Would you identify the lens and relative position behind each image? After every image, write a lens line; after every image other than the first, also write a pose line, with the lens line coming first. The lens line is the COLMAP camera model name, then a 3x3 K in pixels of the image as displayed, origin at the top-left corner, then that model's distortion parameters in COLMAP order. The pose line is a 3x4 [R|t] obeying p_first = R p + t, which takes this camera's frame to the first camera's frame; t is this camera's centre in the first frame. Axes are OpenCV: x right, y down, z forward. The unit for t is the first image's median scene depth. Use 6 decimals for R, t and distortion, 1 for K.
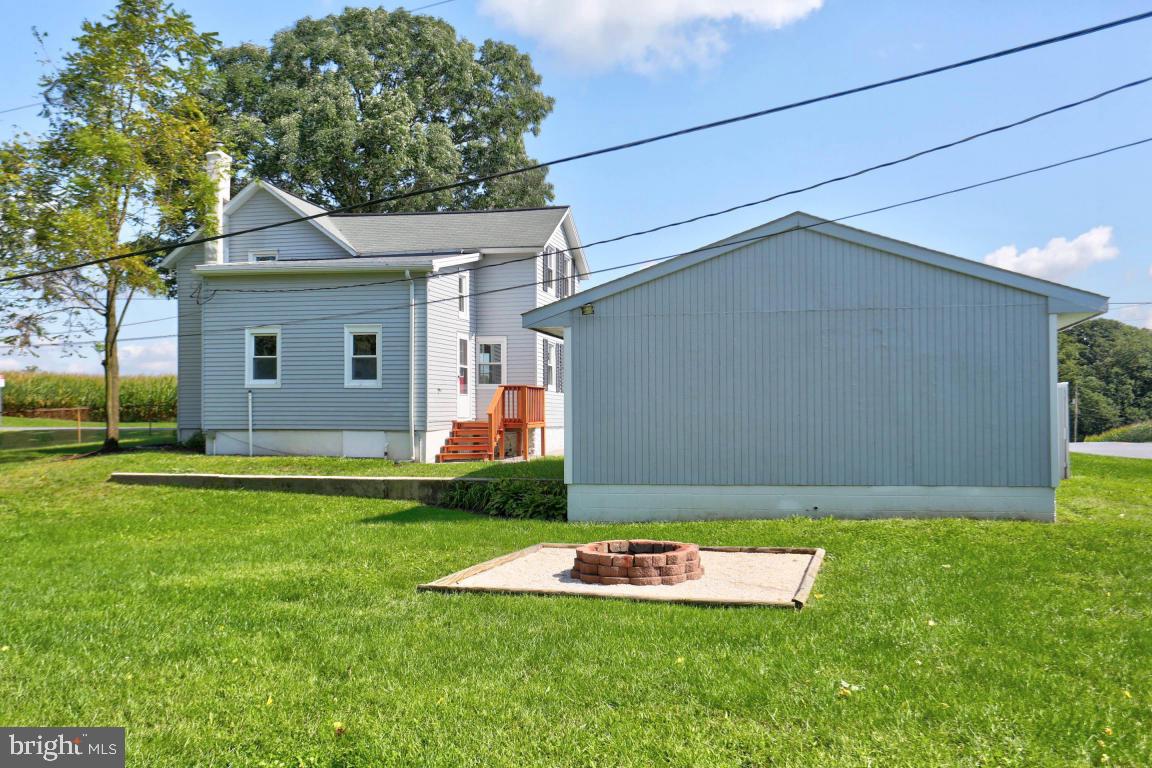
lens RADIAL K [[989.7, 0, 583.0], [0, 989.7, 417.1], [0, 0, 1]] dist [0.018777, 0.036703]
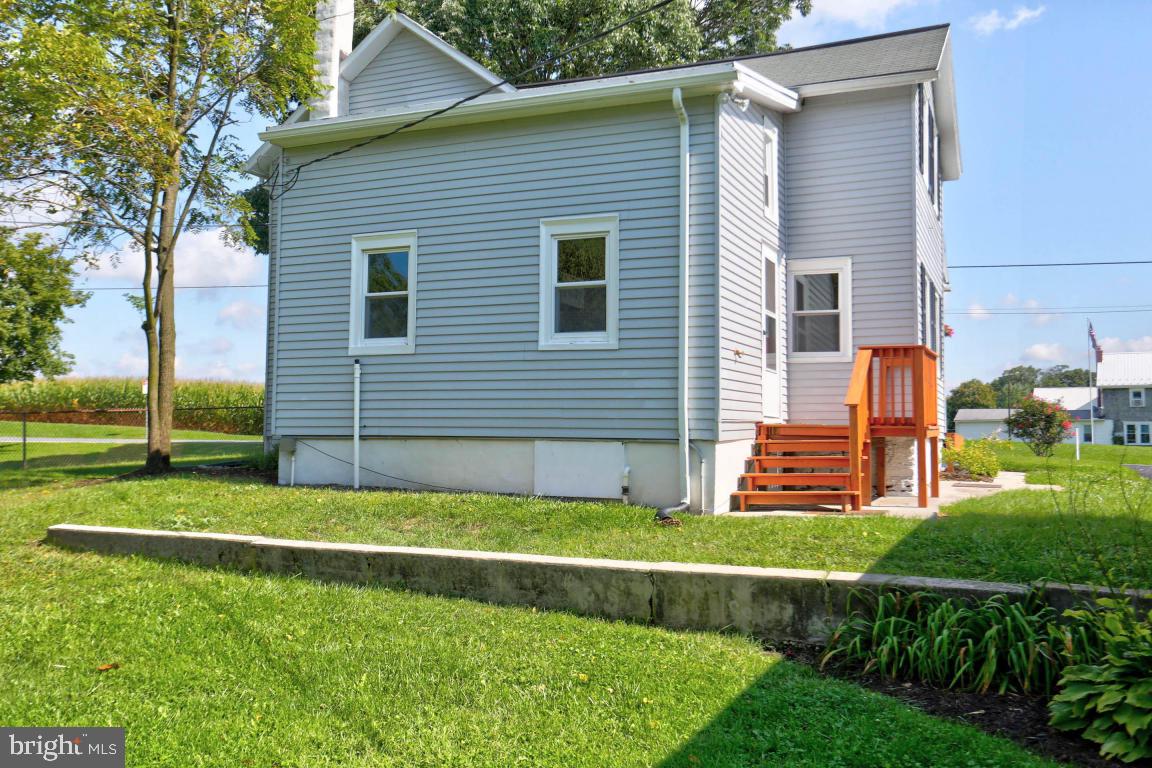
lens RADIAL K [[989.7, 0, 584.5], [0, 989.7, 387.3], [0, 0, 1]] dist [0.018777, 0.036703]
pose [[0.984993, 0.000478, -0.172594, -0.134525], [-0.009450, 0.998646, -0.051163, 0.012466], [0.172336, 0.052026, 0.983663, 0.526886]]
